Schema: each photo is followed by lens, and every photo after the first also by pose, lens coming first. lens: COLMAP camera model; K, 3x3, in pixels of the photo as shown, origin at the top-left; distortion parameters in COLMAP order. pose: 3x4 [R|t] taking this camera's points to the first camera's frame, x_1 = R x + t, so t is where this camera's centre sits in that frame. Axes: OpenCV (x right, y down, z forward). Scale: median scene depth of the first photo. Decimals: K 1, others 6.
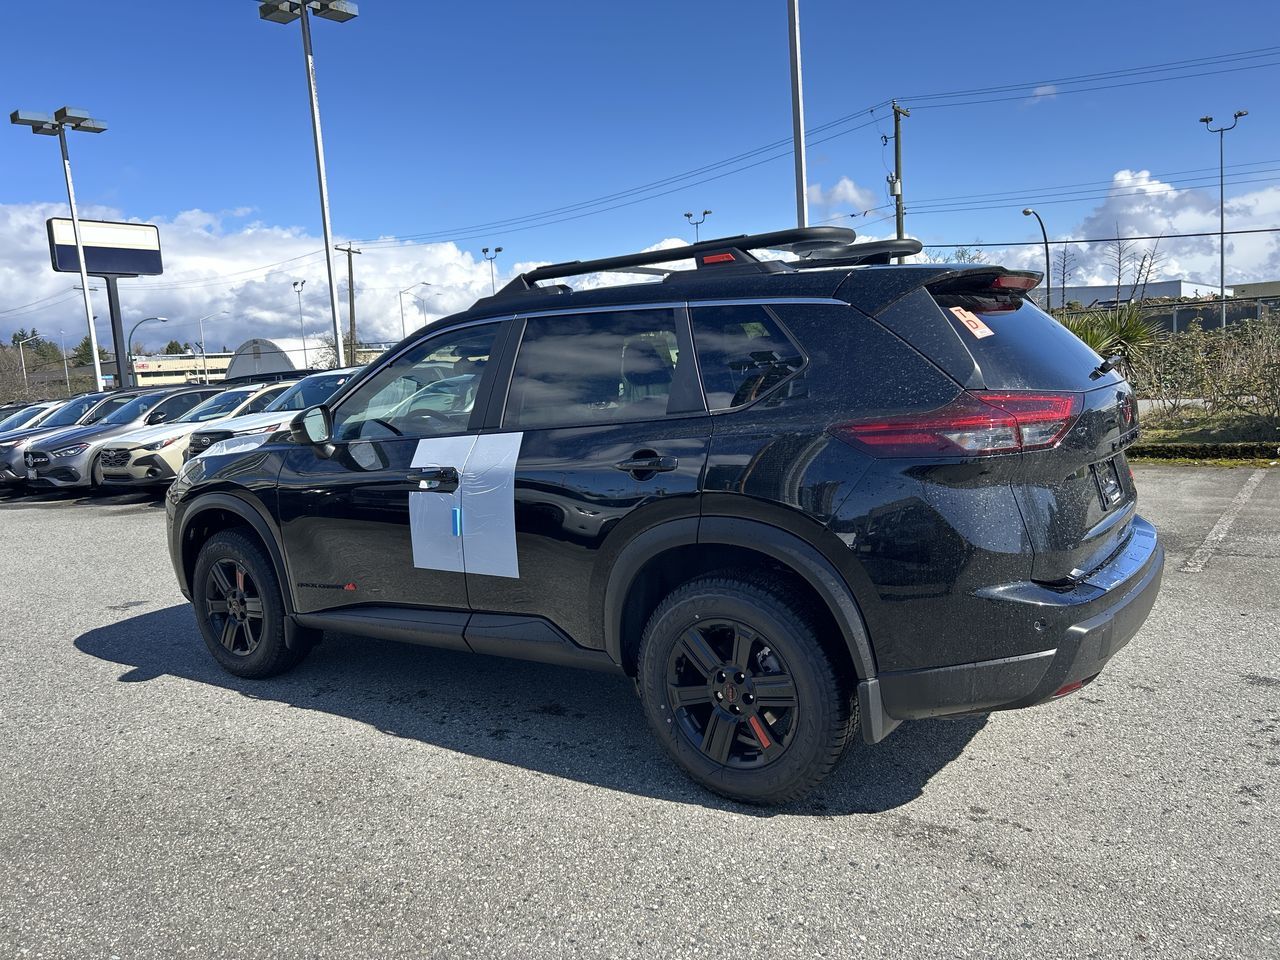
lens RADIAL K [[959.5, 0, 640.0], [0, 959.5, 480.0], [0, 0, 1]] dist [0.043598, -0.039581]
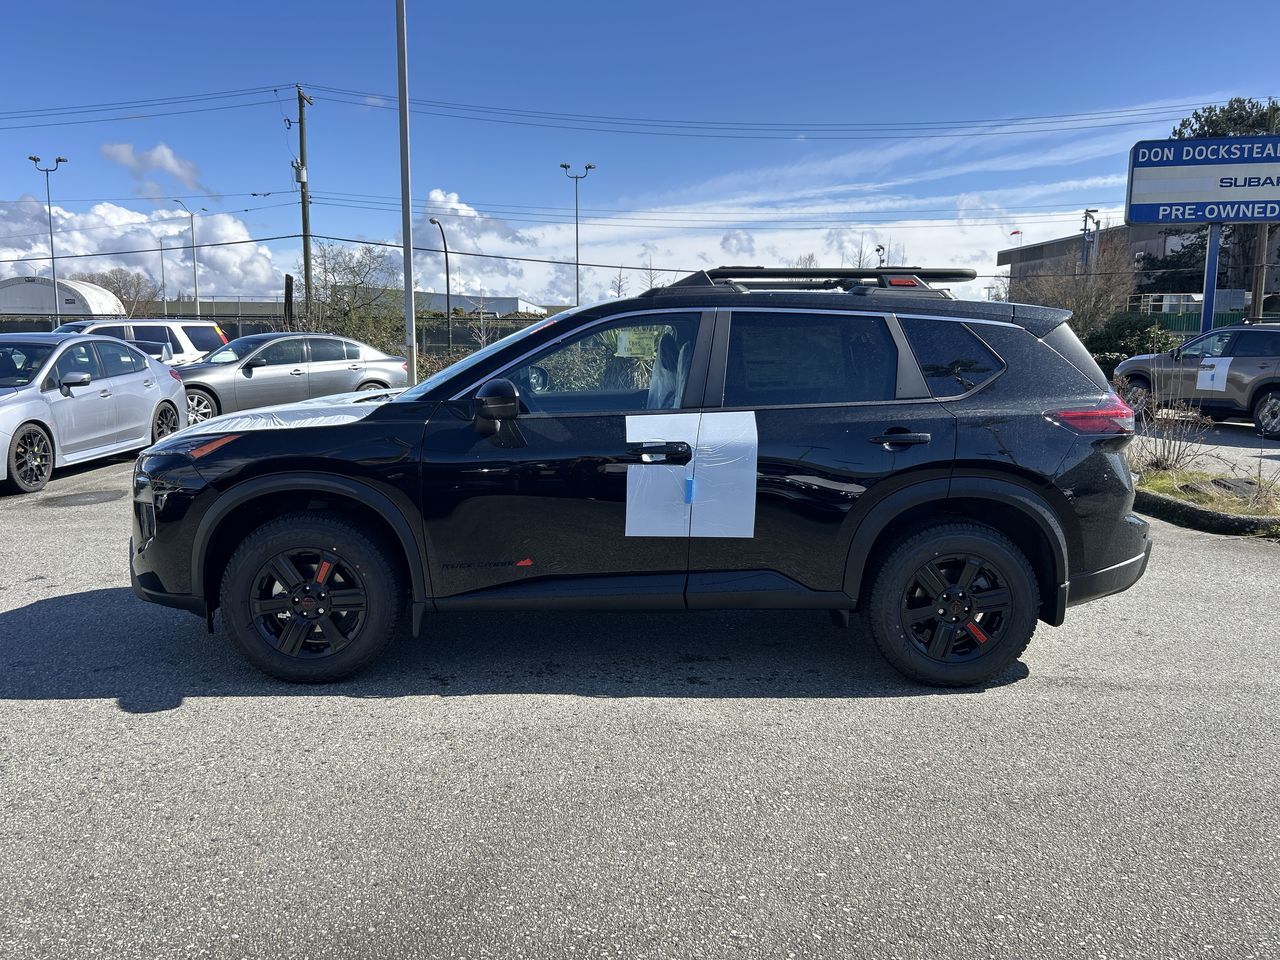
lens RADIAL K [[955.1, 0, 636.1], [0, 955.1, 481.2], [0, 0, 1]] dist [0.047070, -0.048125]
pose [[0.789703, -0.017092, 0.613251, -0.895171], [0.011513, 0.999849, 0.013041, 0.016680], [-0.613381, -0.003238, 0.789781, 0.167964]]
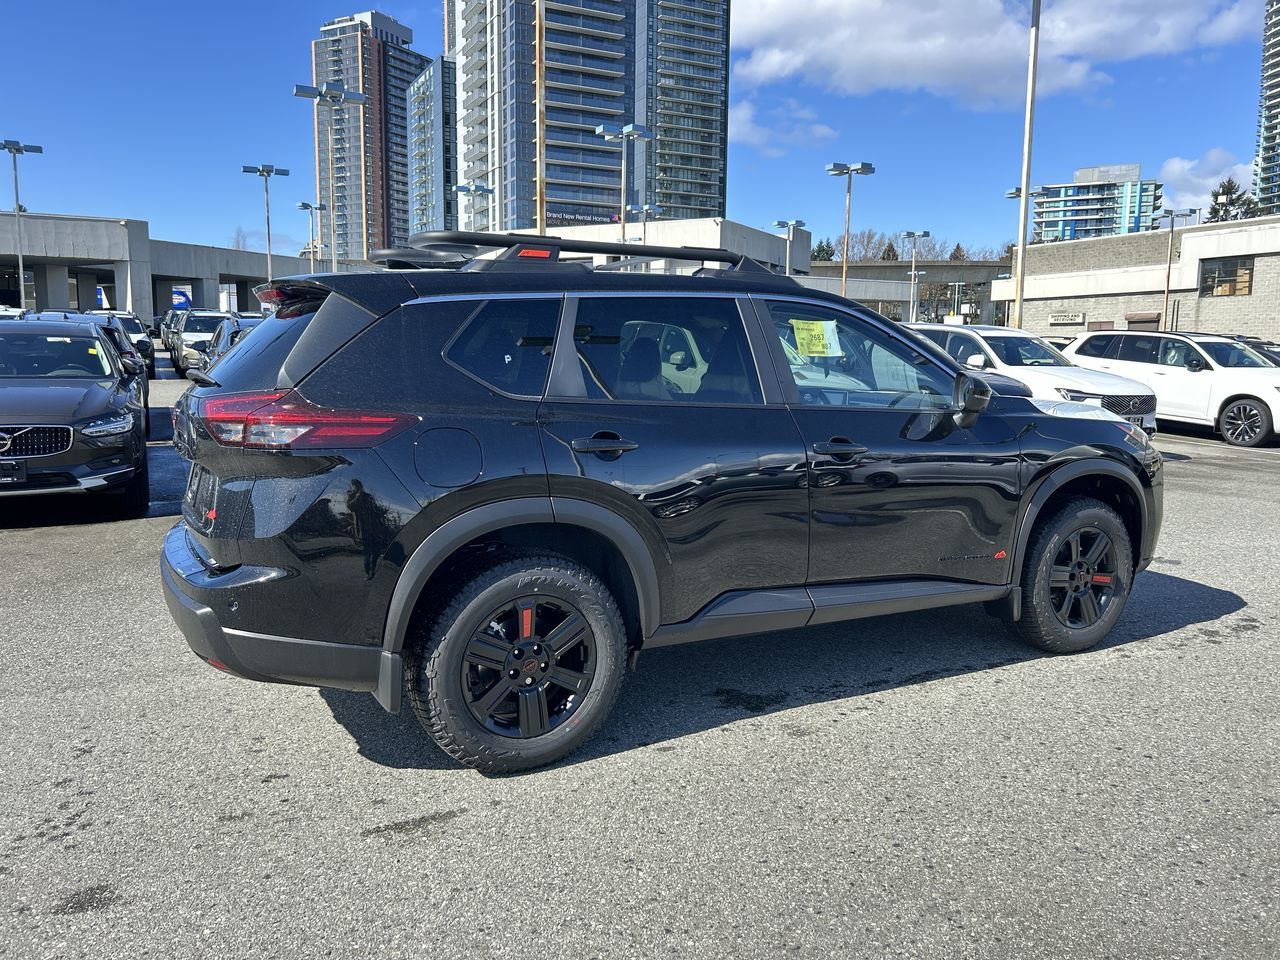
lens RADIAL K [[974.2, 0, 644.9], [0, 974.2, 463.3], [0, 0, 1]] dist [0.047111, -0.046948]
pose [[-0.439004, 0.161247, -0.883898, 1.065049], [-0.085770, 0.971751, 0.219873, -0.264214], [0.894382, 0.172337, -0.412772, 1.635674]]
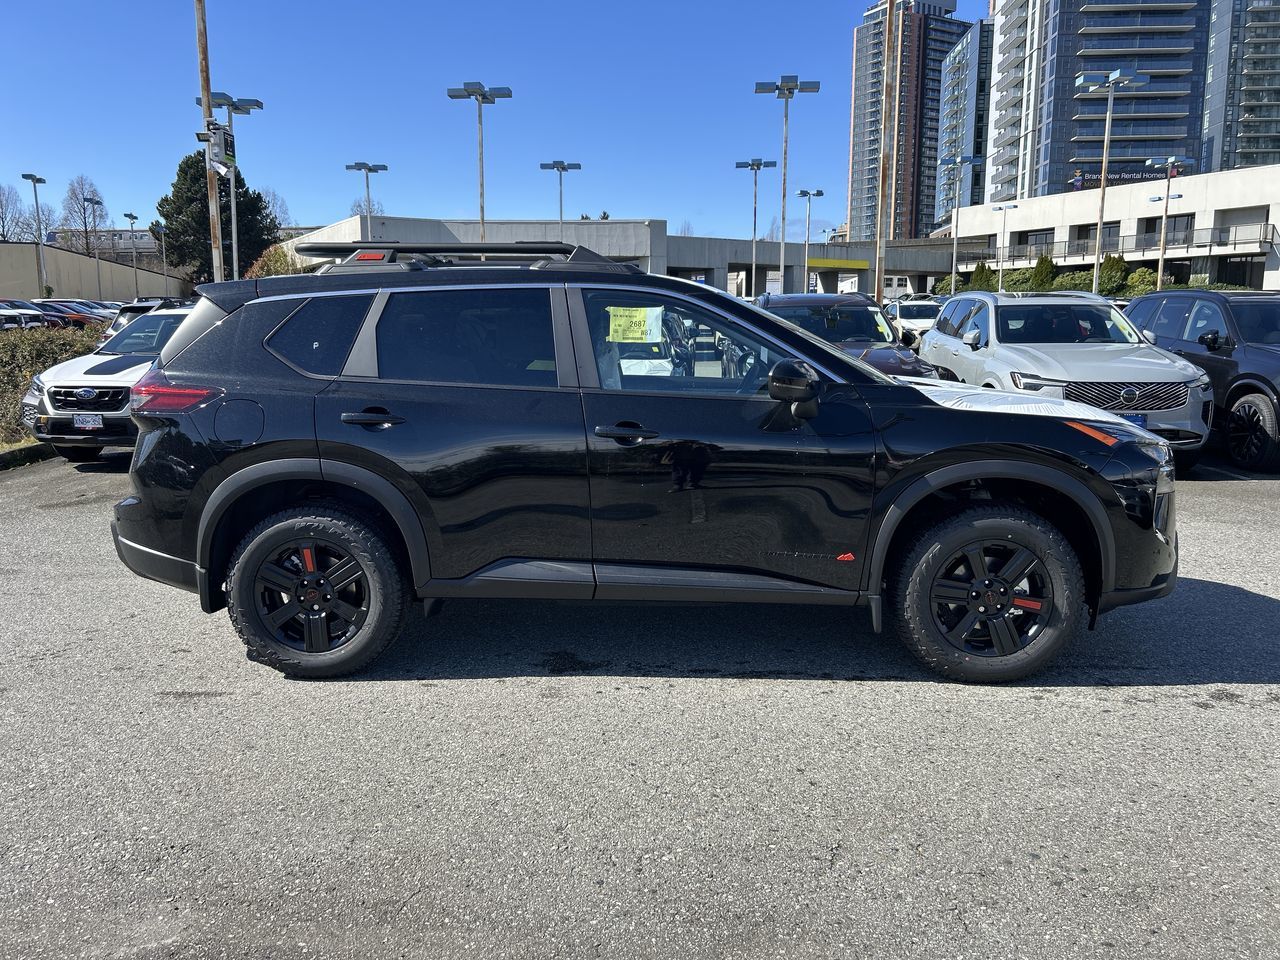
lens RADIAL K [[974.6, 0, 633.0], [0, 974.6, 463.1], [0, 0, 1]] dist [0.049525, -0.050309]
pose [[-0.838119, 0.137759, -0.527806, 0.618881], [-0.008712, 0.964082, 0.265463, -0.319004], [0.545418, 0.227088, -0.806815, 2.255004]]
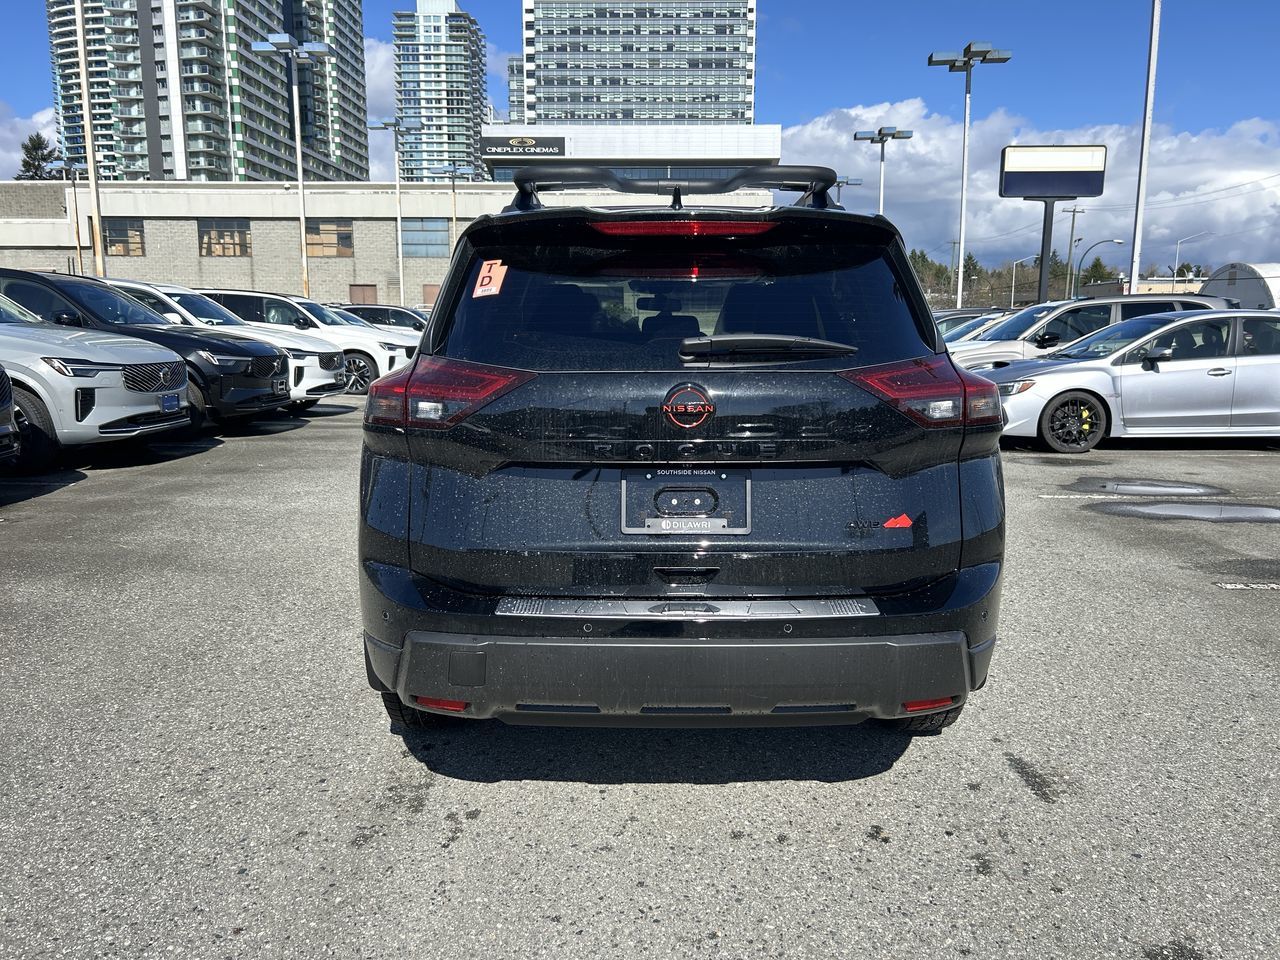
lens RADIAL K [[973.2, 0, 646.9], [0, 973.2, 474.3], [0, 0, 1]] dist [0.034832, -0.029631]
pose [[0.587066, 0.192265, -0.786376, 0.889406], [-0.137027, 0.980971, 0.137545, -0.100311], [0.797858, 0.027007, 0.602240, 0.450069]]
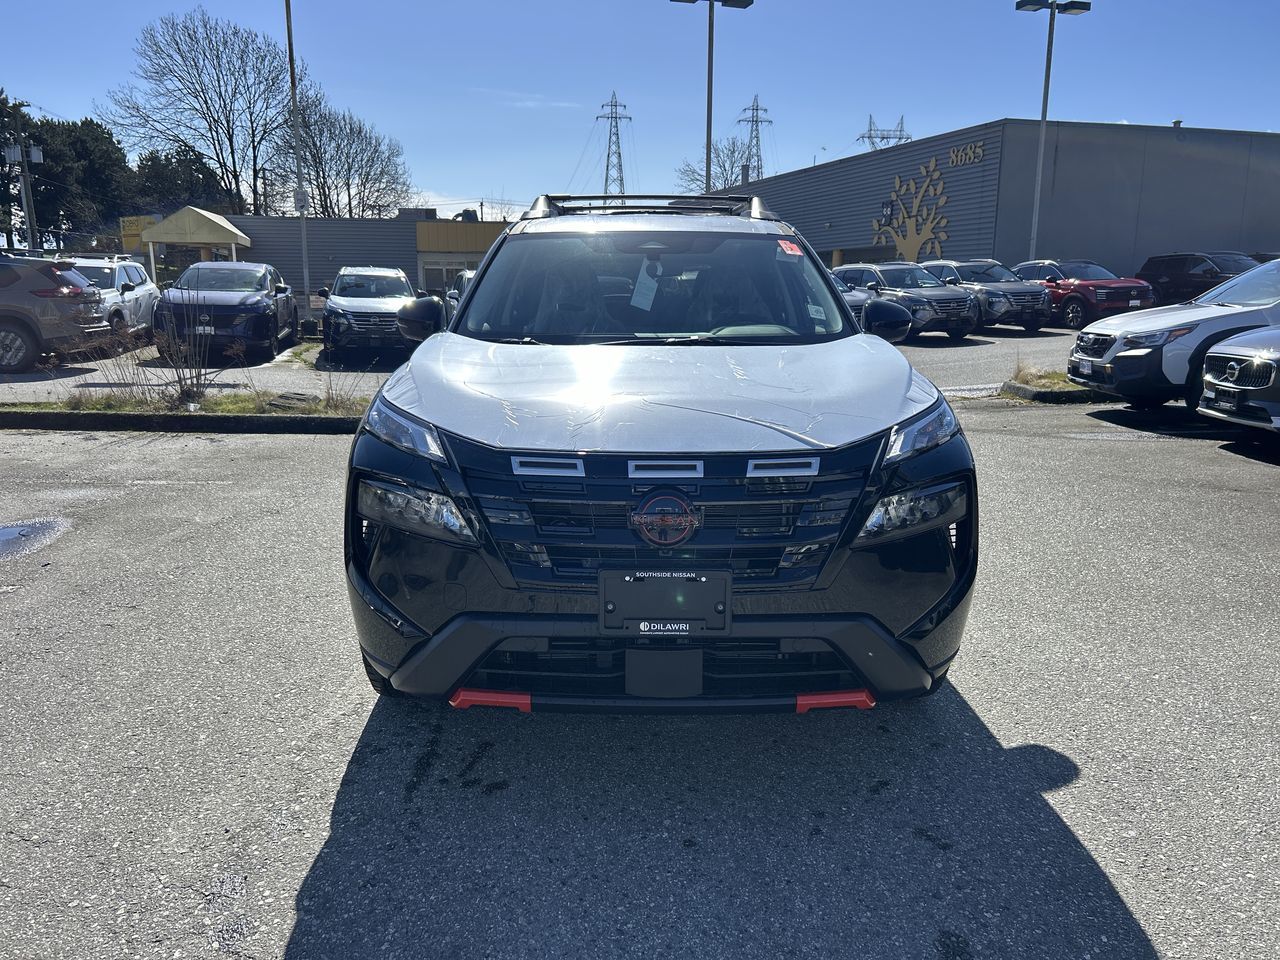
lens RADIAL K [[955.1, 0, 636.1], [0, 955.1, 481.2], [0, 0, 1]] dist [0.047070, -0.048125]
pose [[-0.580012, -0.099731, 0.808480, -1.078781], [0.132928, 0.967587, 0.214721, -0.156096], [-0.803689, 0.232010, -0.547955, 1.927472]]
